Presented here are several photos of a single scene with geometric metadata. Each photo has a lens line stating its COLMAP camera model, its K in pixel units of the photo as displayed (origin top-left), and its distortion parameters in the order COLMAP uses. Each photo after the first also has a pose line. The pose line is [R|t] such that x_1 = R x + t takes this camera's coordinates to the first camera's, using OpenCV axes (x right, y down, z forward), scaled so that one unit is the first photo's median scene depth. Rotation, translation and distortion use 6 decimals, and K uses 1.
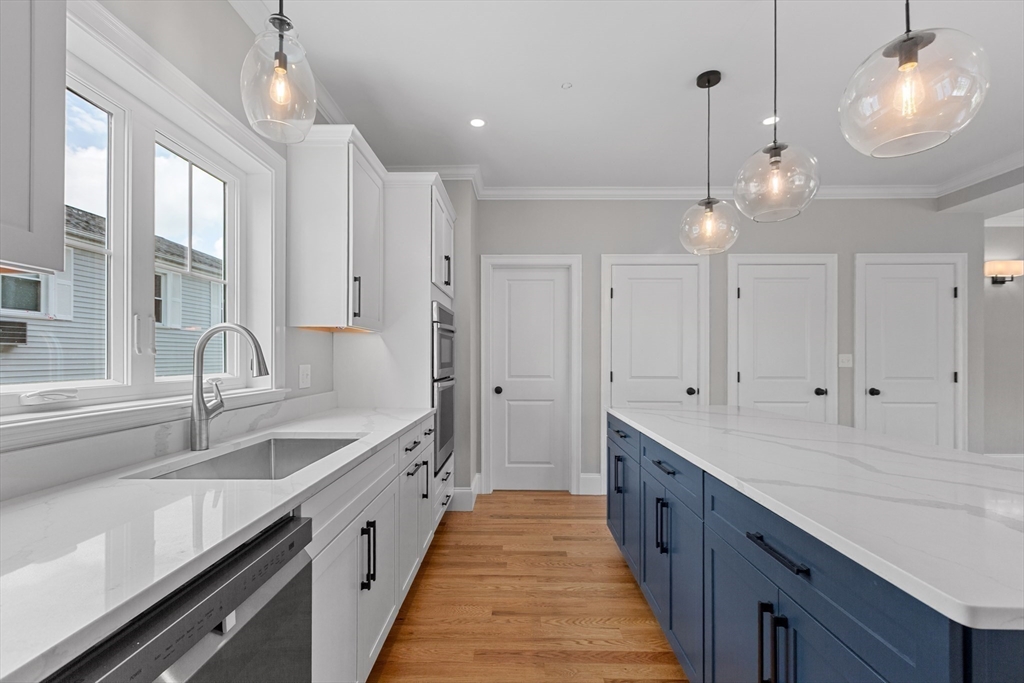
lens RADIAL K [[473.0, 0, 516.1], [0, 473.0, 359.2], [0, 0, 1]] dist [0.000279, -0.000044]
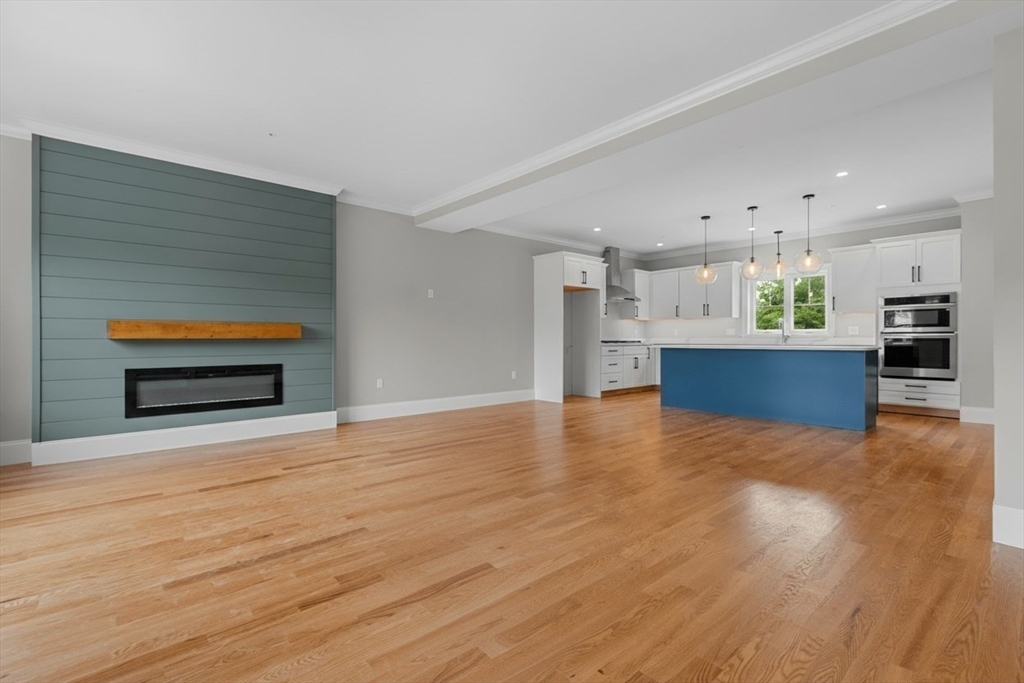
lens RADIAL K [[458.3, 0, 507.0], [0, 458.3, 337.6], [0, 0, 1]] dist [0.002235, -0.000385]
pose [[-0.749465, 0.003342, -0.662036, 1.823808], [0.007213, 0.999969, -0.003117, 0.044794], [0.662005, -0.007112, -0.749466, 1.049360]]
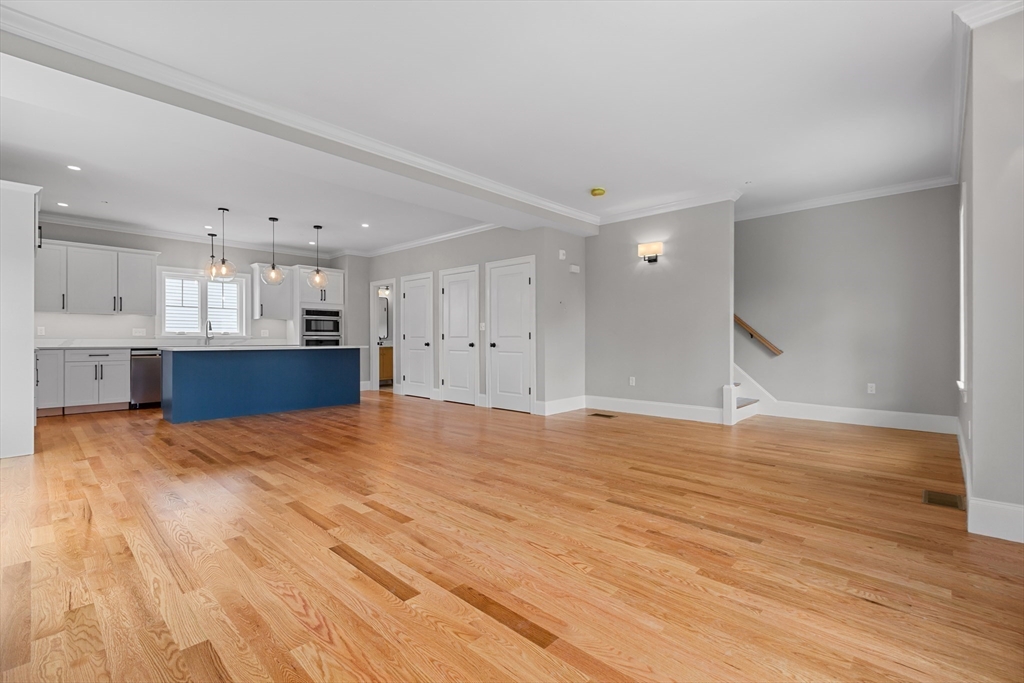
lens RADIAL K [[458.3, 0, 507.0], [0, 458.3, 337.6], [0, 0, 1]] dist [0.002235, -0.000385]
pose [[0.730996, 0.000462, -0.682382, 1.933664], [0.001994, 0.999994, 0.002814, 0.038898], [0.682379, -0.003418, 0.730990, -0.144686]]
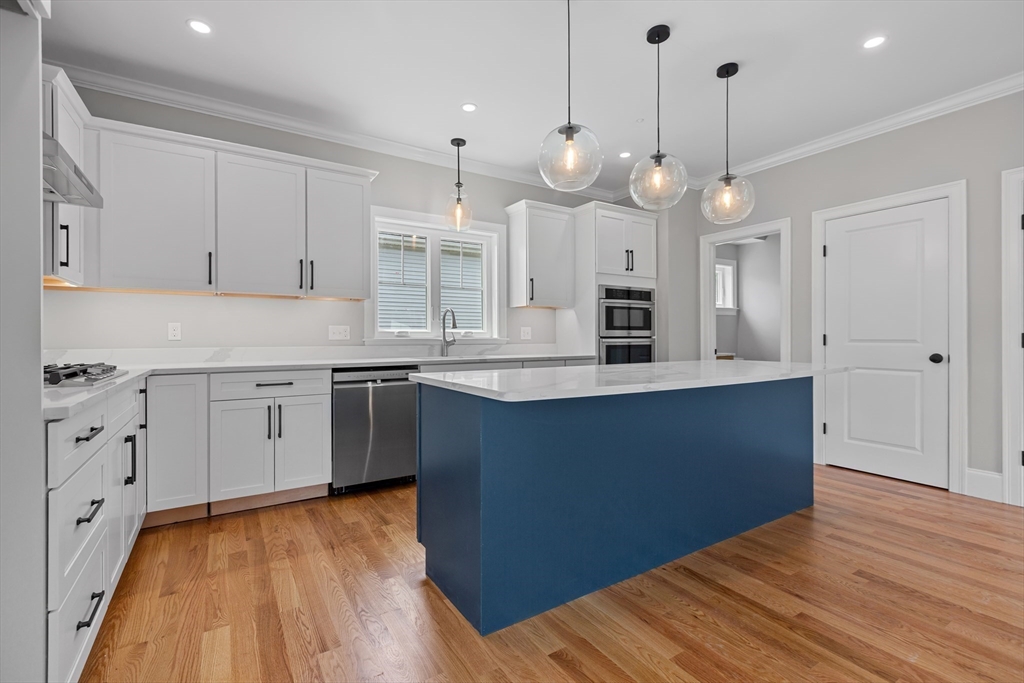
lens RADIAL K [[458.3, 0, 507.0], [0, 458.3, 337.6], [0, 0, 1]] dist [0.002235, -0.000385]
pose [[0.537002, 0.005371, -0.843564, 0.656612], [0.003725, 0.999955, 0.008738, 0.023859], [0.843573, -0.007835, 0.536957, -0.028828]]
